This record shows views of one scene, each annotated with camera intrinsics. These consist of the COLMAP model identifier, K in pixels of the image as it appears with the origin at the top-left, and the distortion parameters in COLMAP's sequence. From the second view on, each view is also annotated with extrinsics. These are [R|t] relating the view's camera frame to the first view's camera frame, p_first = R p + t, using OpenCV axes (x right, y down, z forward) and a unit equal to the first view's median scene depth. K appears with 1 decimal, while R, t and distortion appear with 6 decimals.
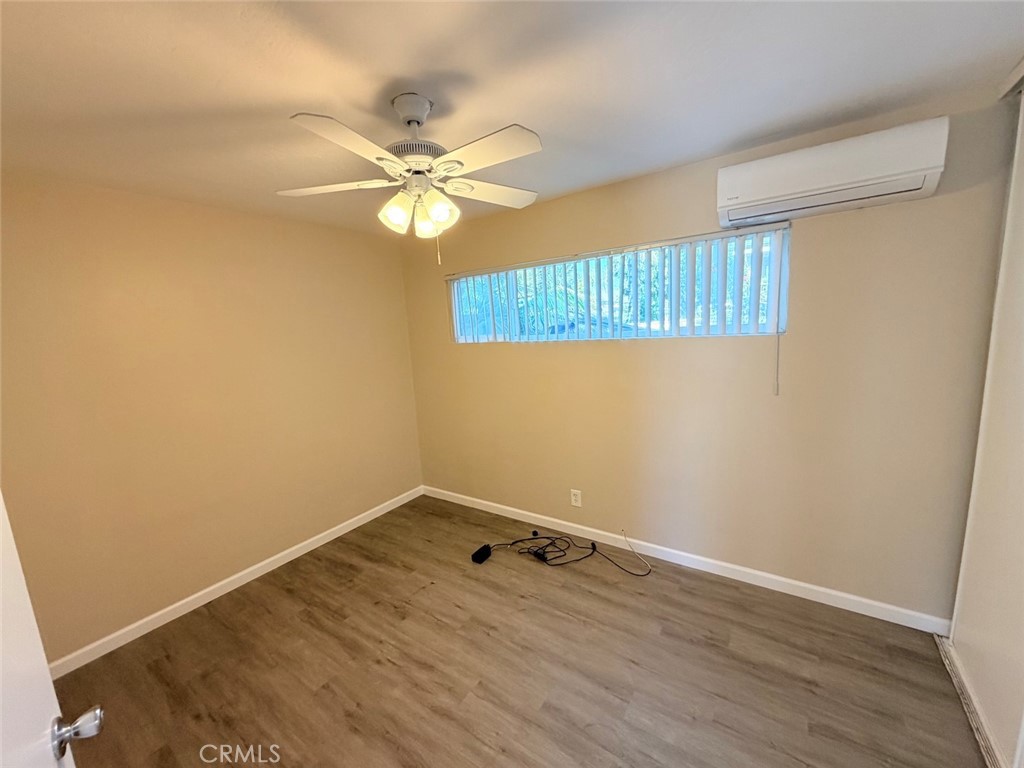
lens RADIAL K [[407.9, 0, 506.7], [0, 407.9, 384.0], [0, 0, 1]] dist [0.000416, -0.000040]
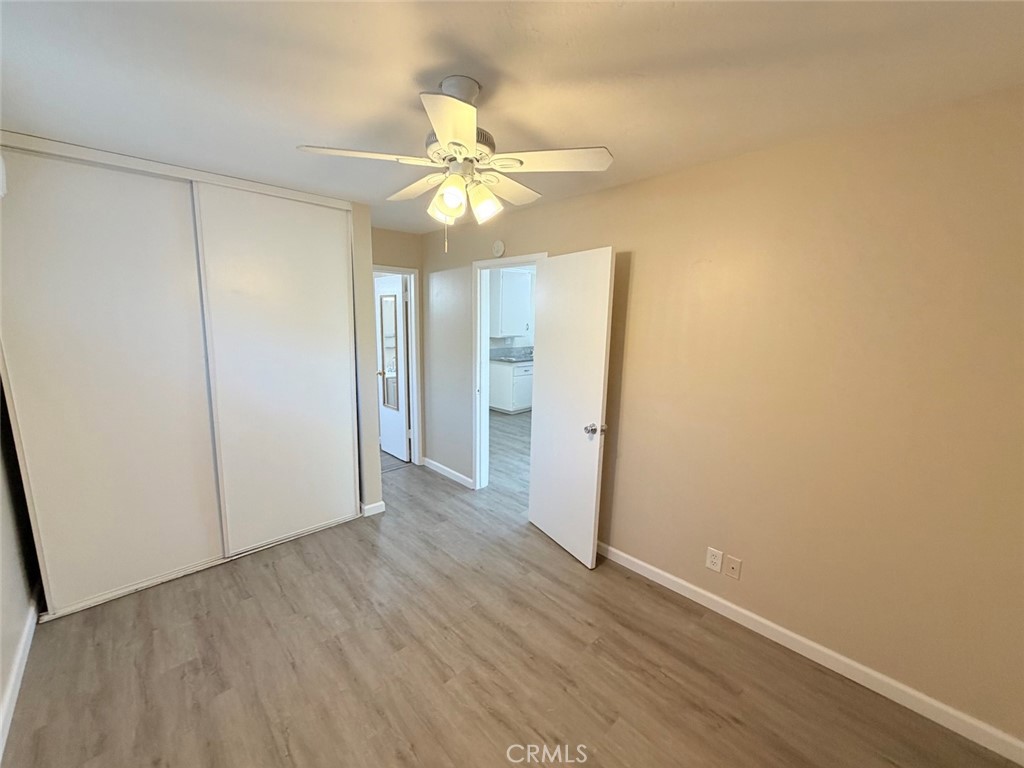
lens RADIAL K [[409.7, 0, 507.3], [0, 409.7, 383.5], [0, 0, 1]] dist [-0.000068, -0.000496]
pose [[-0.978110, 0.011515, 0.207769, -0.431337], [0.075046, 0.950795, 0.300594, -0.241149], [-0.194084, 0.309606, -0.930847, 1.690861]]
